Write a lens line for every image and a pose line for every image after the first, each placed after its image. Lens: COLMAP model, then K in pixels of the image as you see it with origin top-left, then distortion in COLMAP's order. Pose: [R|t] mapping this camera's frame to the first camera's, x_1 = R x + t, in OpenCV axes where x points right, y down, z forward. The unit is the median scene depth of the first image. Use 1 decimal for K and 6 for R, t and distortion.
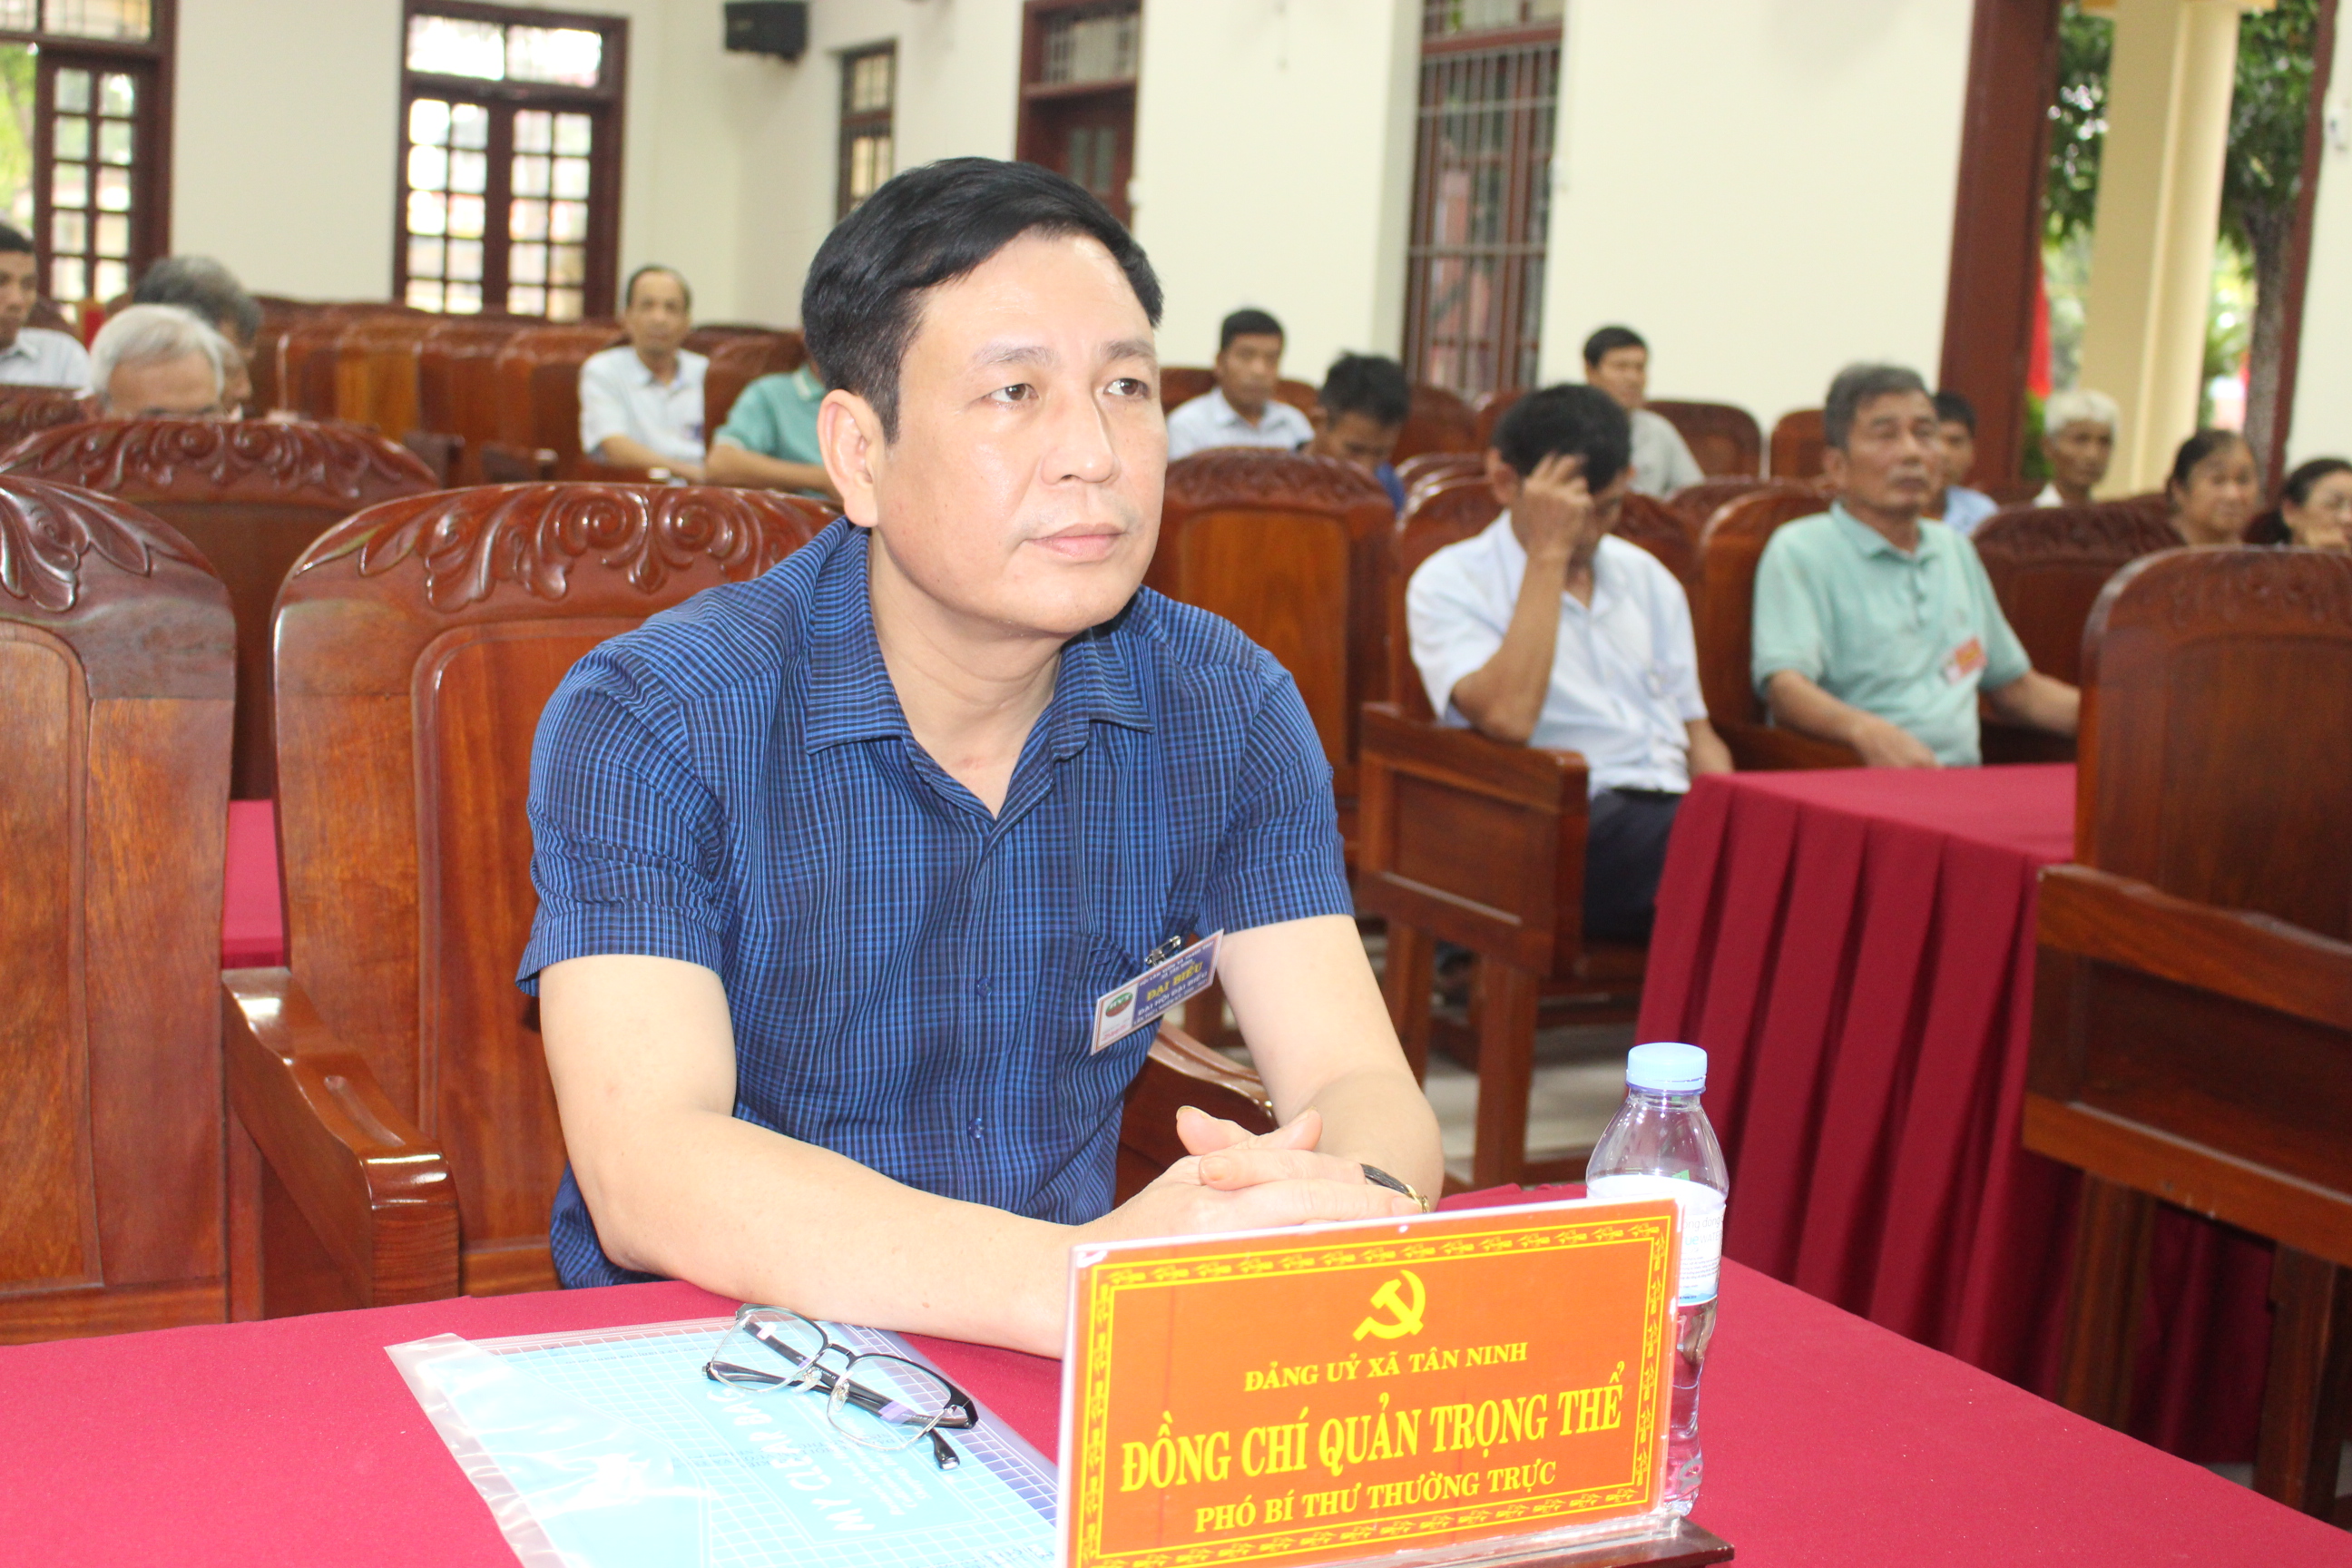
lens RADIAL K [[2937.4, 0, 1176.0], [0, 2937.4, 784.0], [0, 0, 1]] dist [-0.004465, -0.005259]
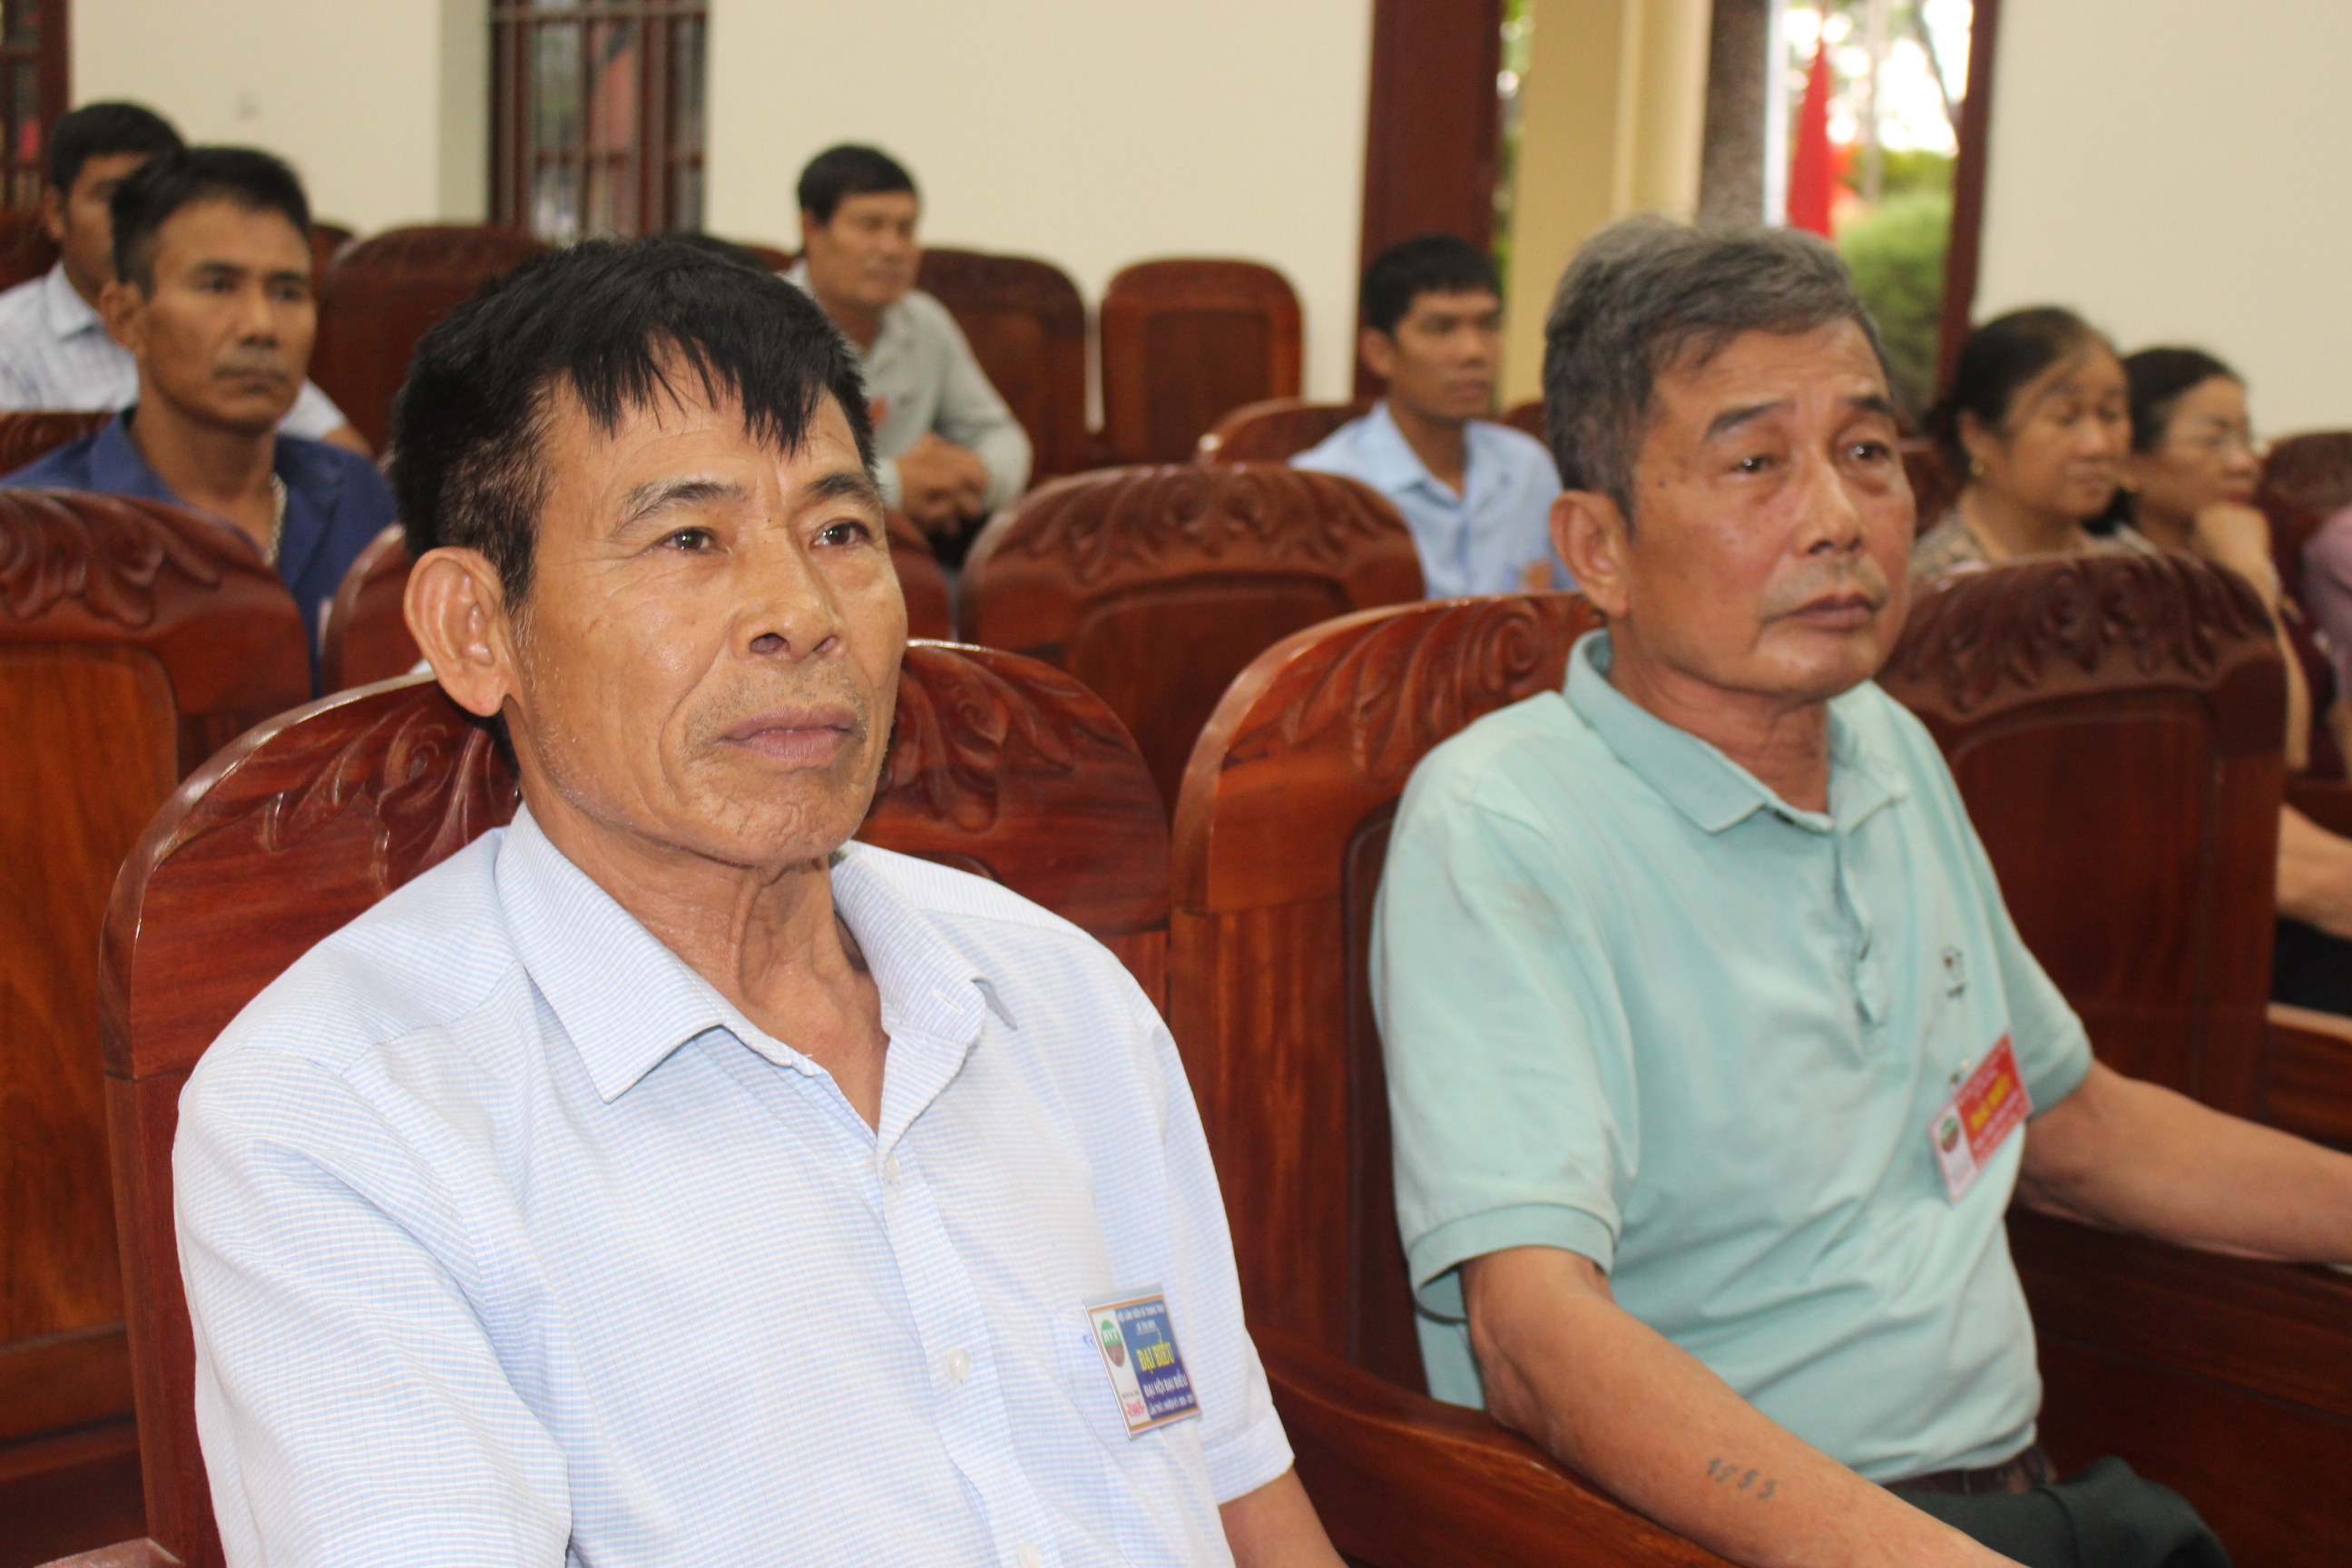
lens RADIAL K [[4232.3, 0, 1176.0], [0, 4232.3, 784.0], [0, 0, 1]] dist [0.014477, 0.018525]
pose [[0.973427, -0.056608, 0.221889, 0.073634], [0.056928, 0.998366, 0.004962, -0.086553], [-0.221807, 0.007801, 0.975059, 0.546768]]
